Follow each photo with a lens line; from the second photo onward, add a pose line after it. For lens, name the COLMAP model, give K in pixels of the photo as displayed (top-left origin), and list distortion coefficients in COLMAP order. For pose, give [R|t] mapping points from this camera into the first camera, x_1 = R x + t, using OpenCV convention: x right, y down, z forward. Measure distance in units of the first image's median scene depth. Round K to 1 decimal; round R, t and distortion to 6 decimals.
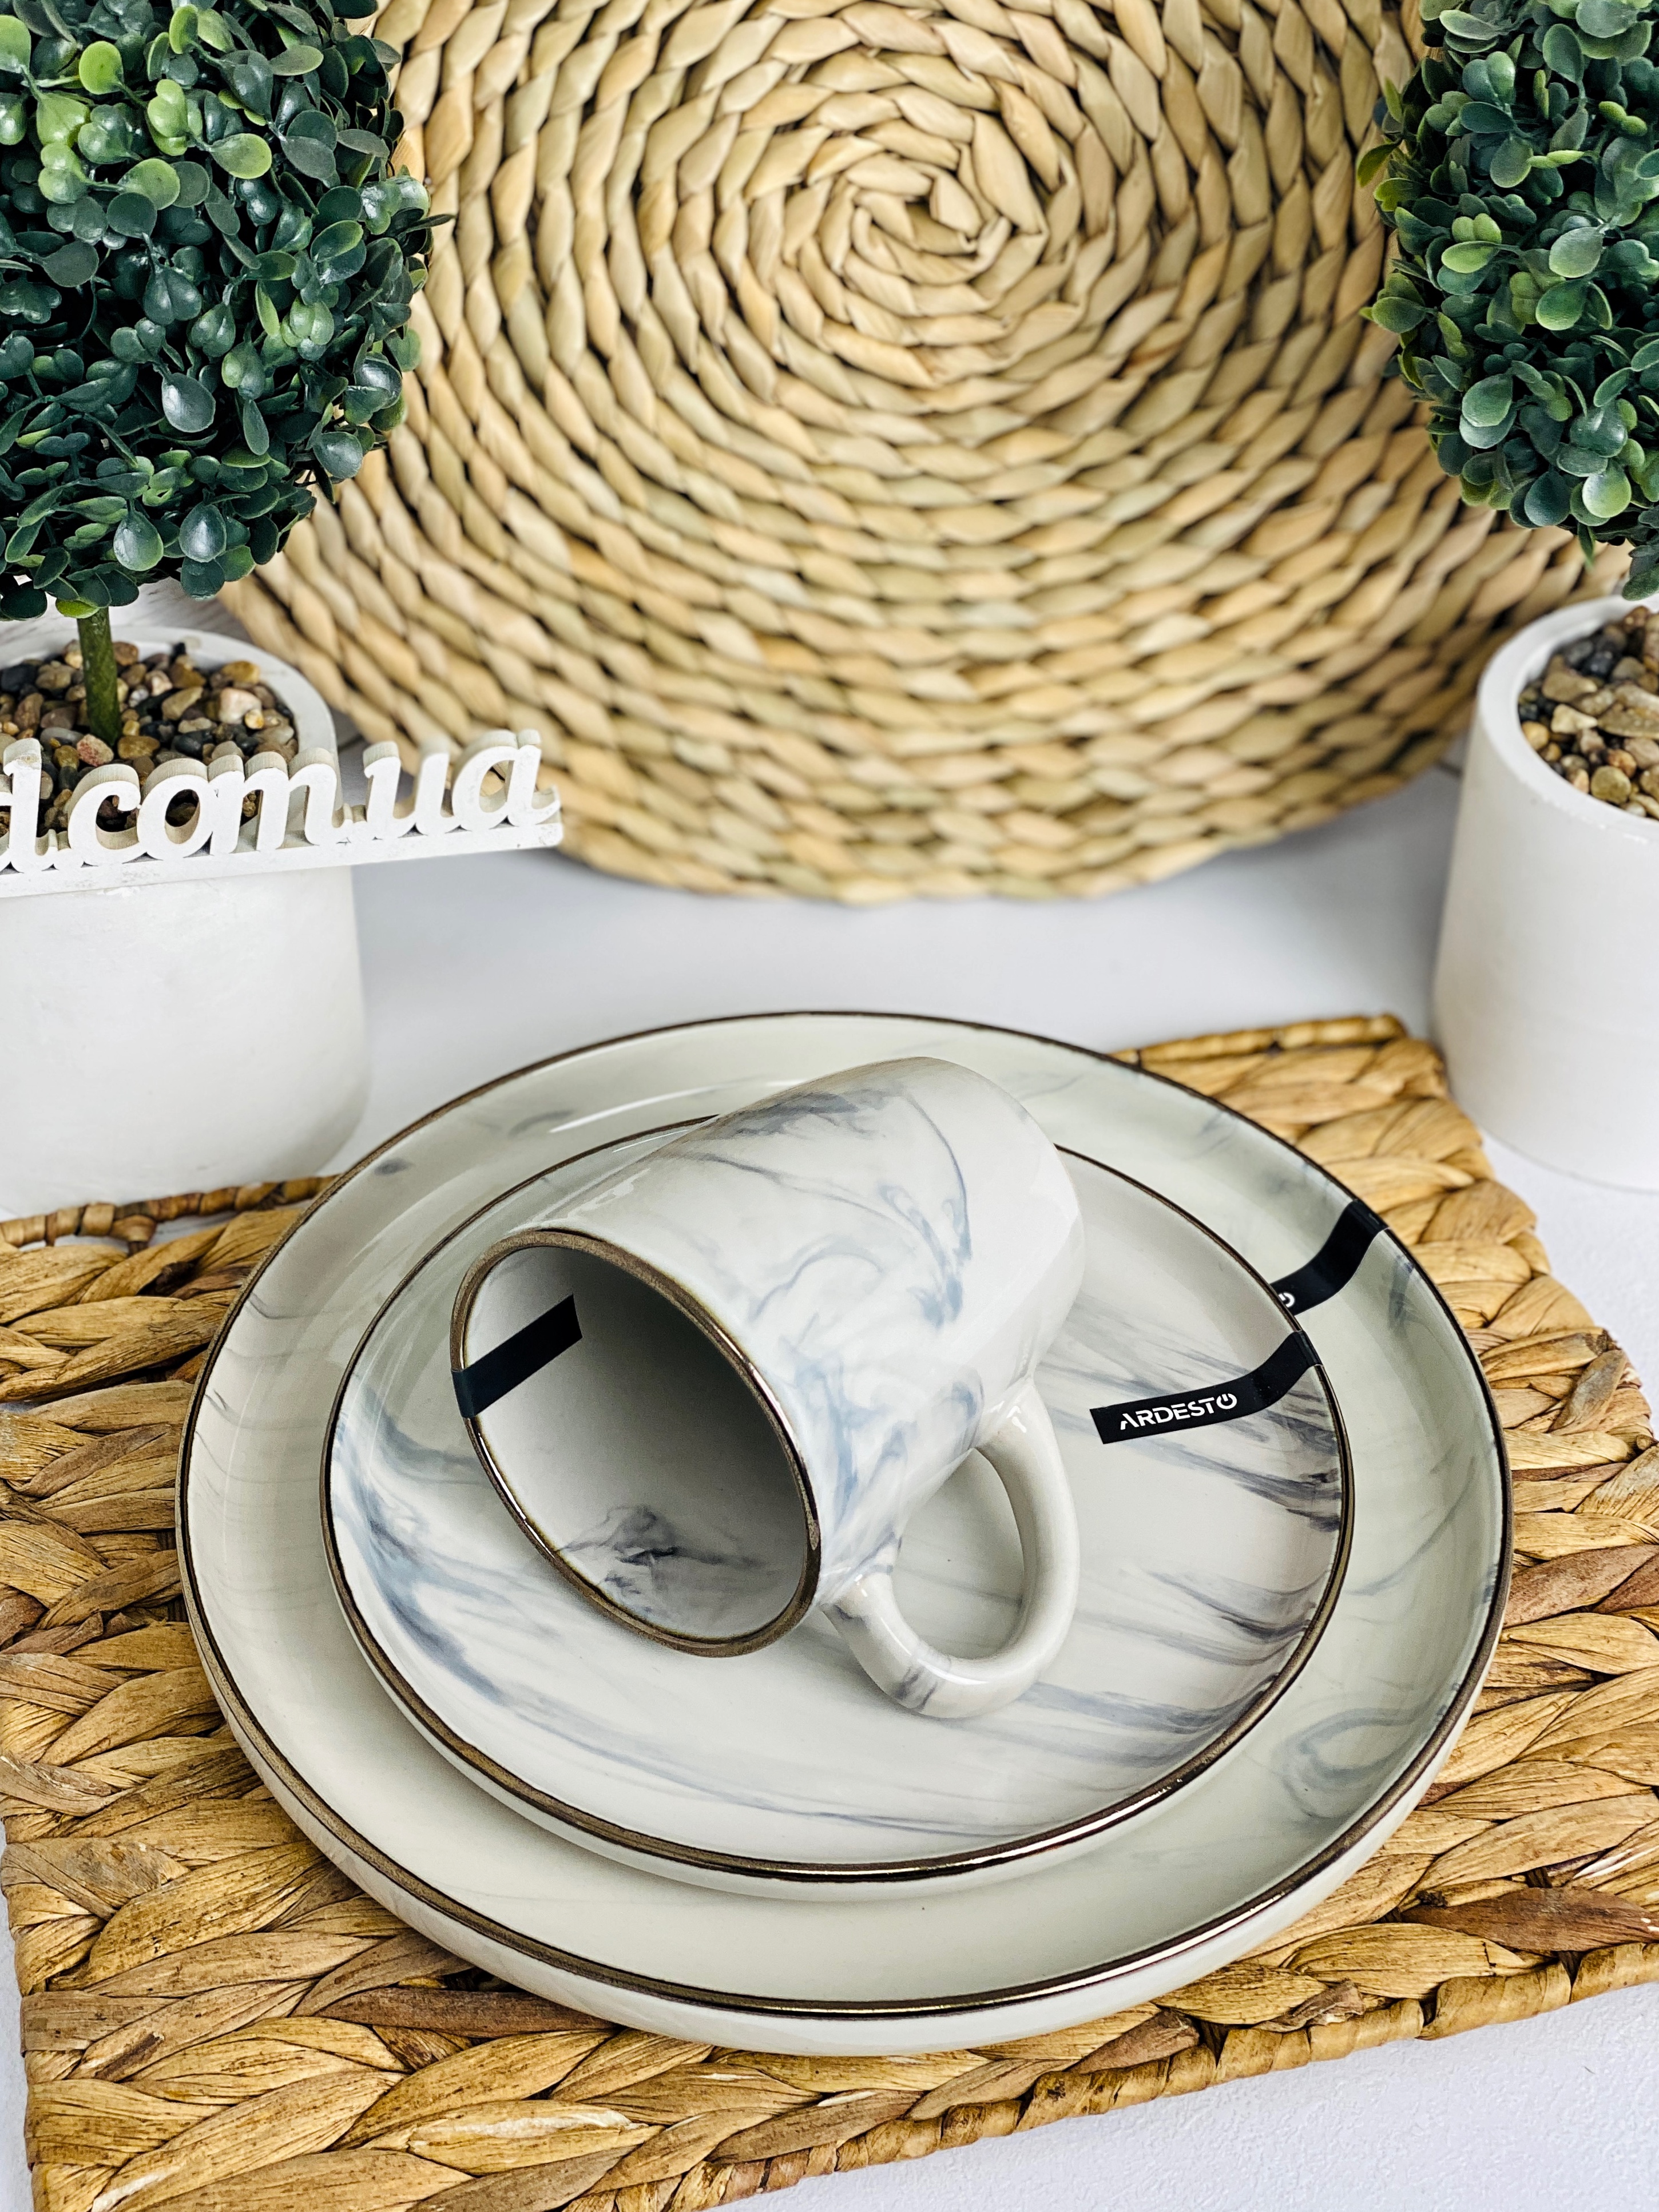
lens RADIAL K [[3441.2, 0, 838.0], [0, 3441.2, 1126.1], [0, 0, 1]] dist [0.064154, 0.000000]
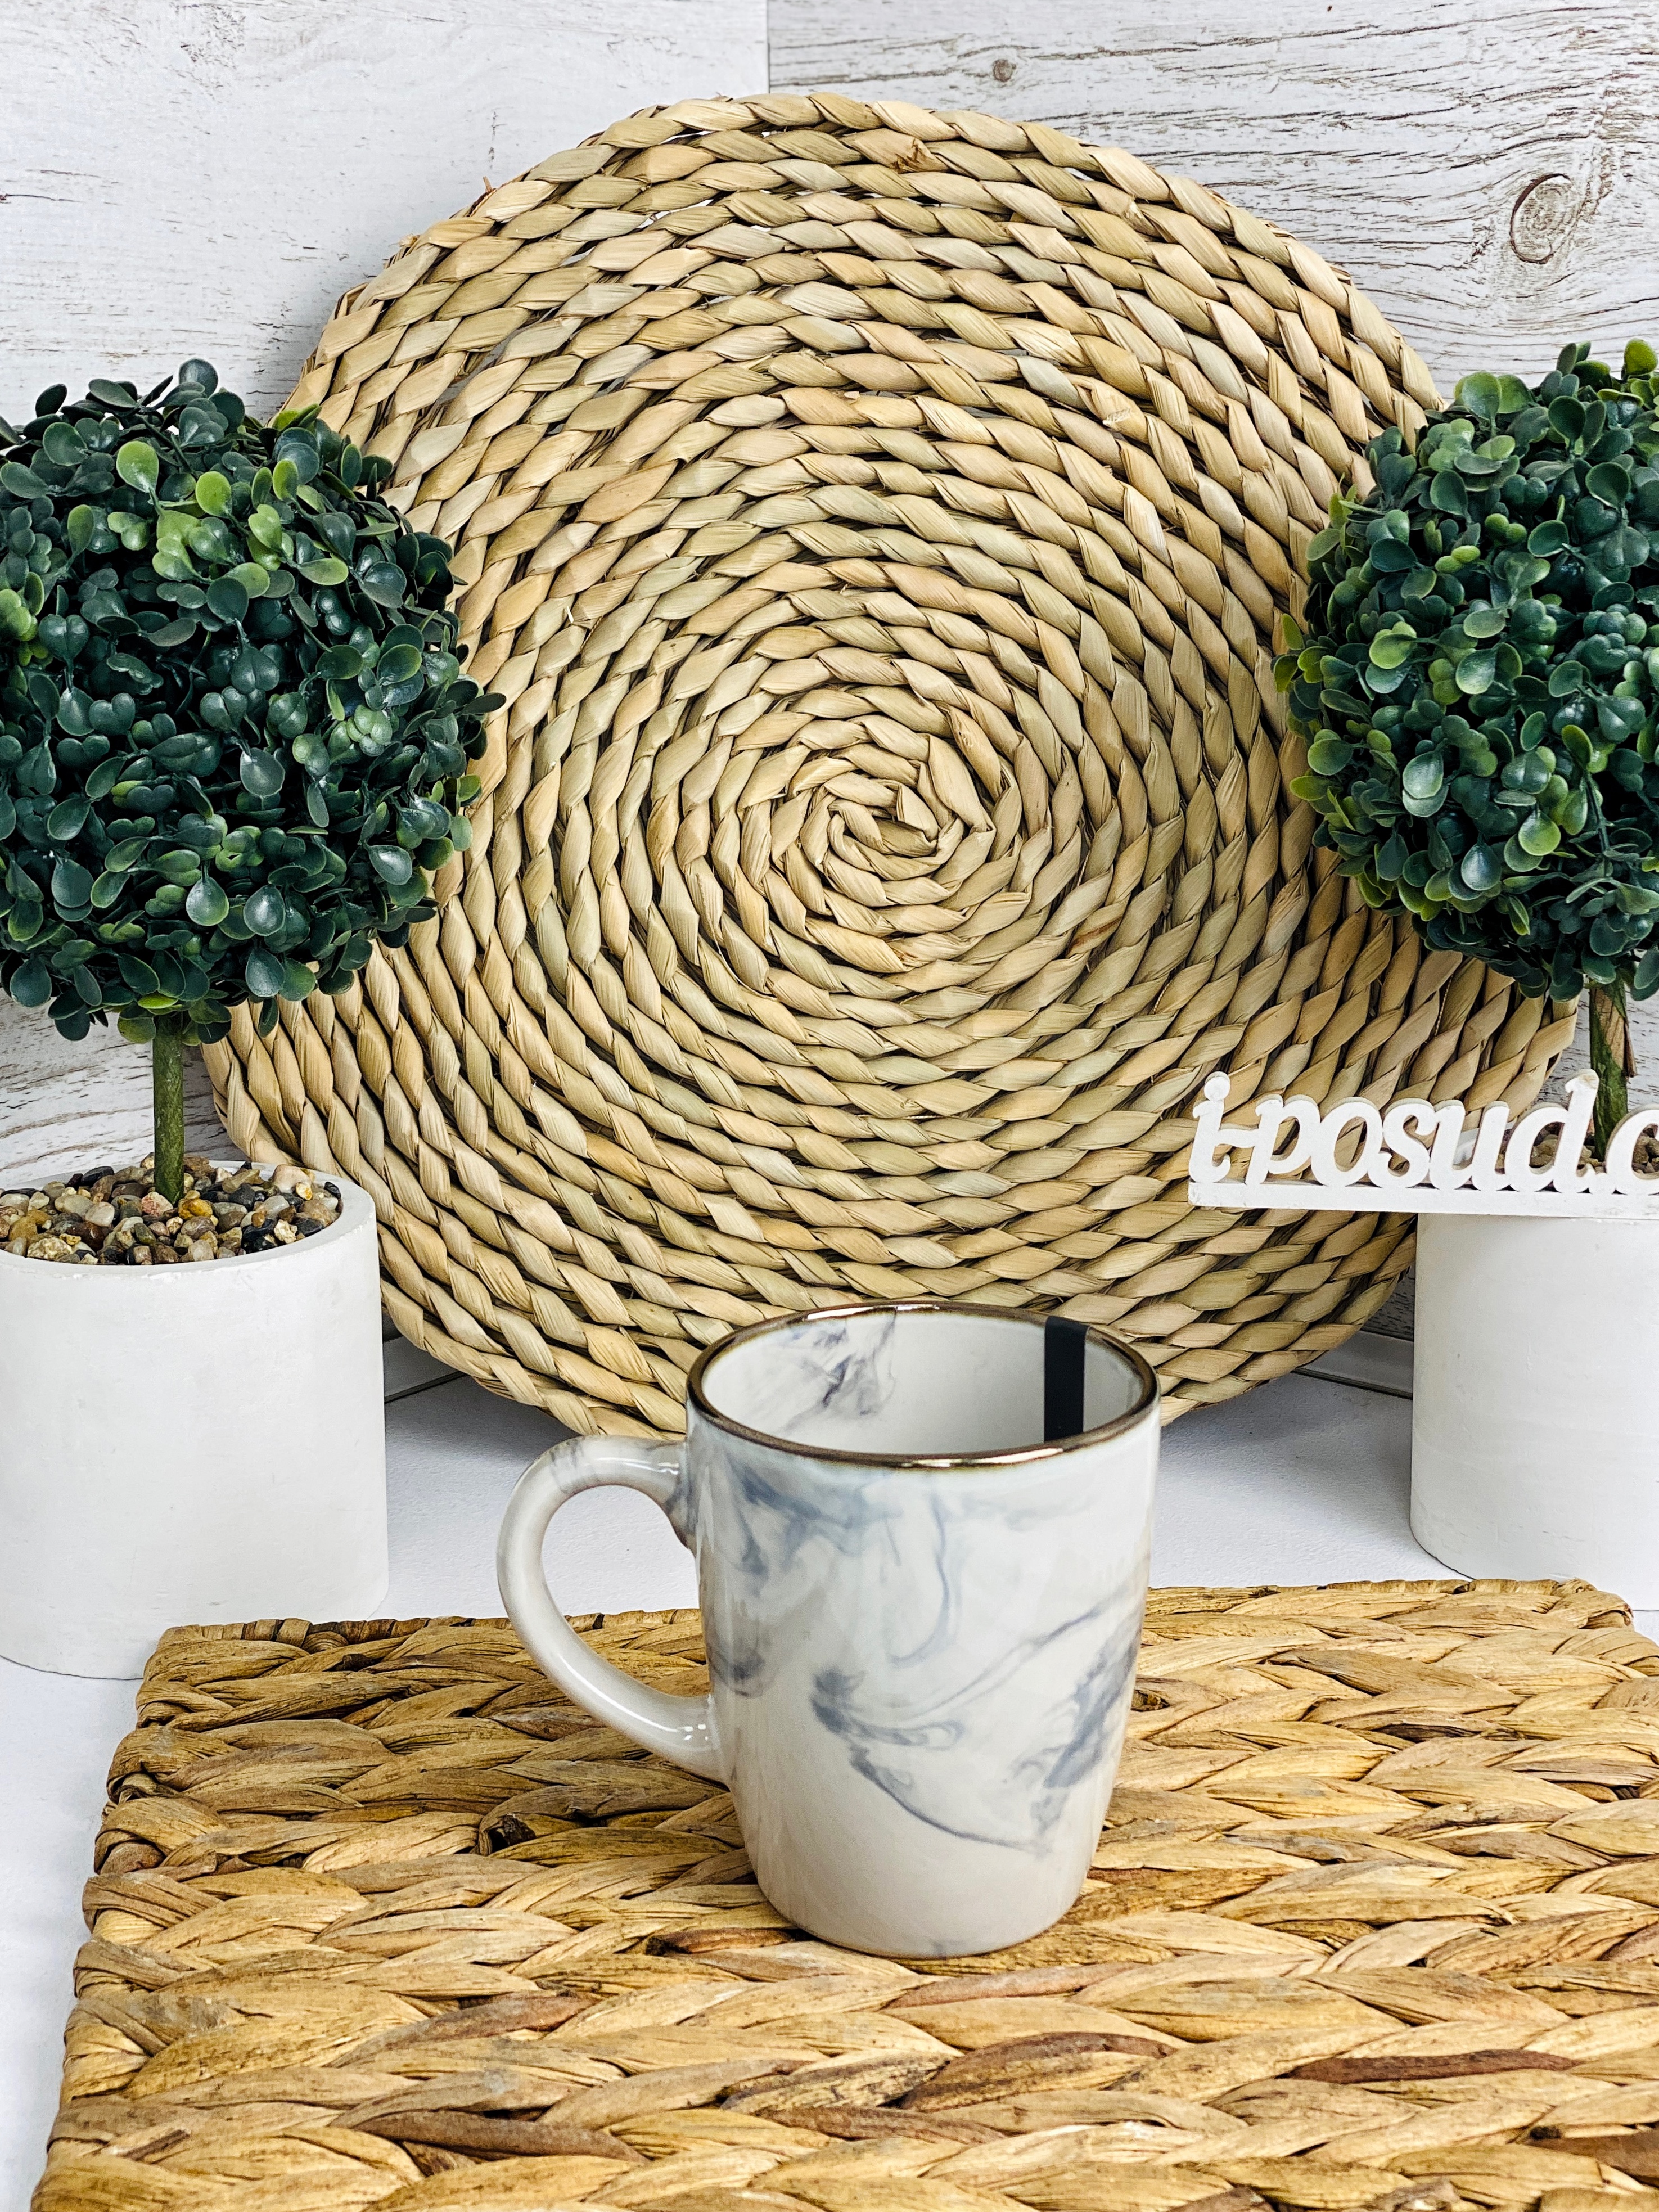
lens RADIAL K [[3440.9, 0, 855.9], [0, 3440.9, 1172.1], [0, 0, 1]] dist [0.064154, 0.000000]
pose [[0.996644, -0.038658, 0.072158, -0.074621], [0.066868, 0.892935, -0.445192, 0.358020], [-0.047223, 0.448523, 0.892523, 0.006364]]
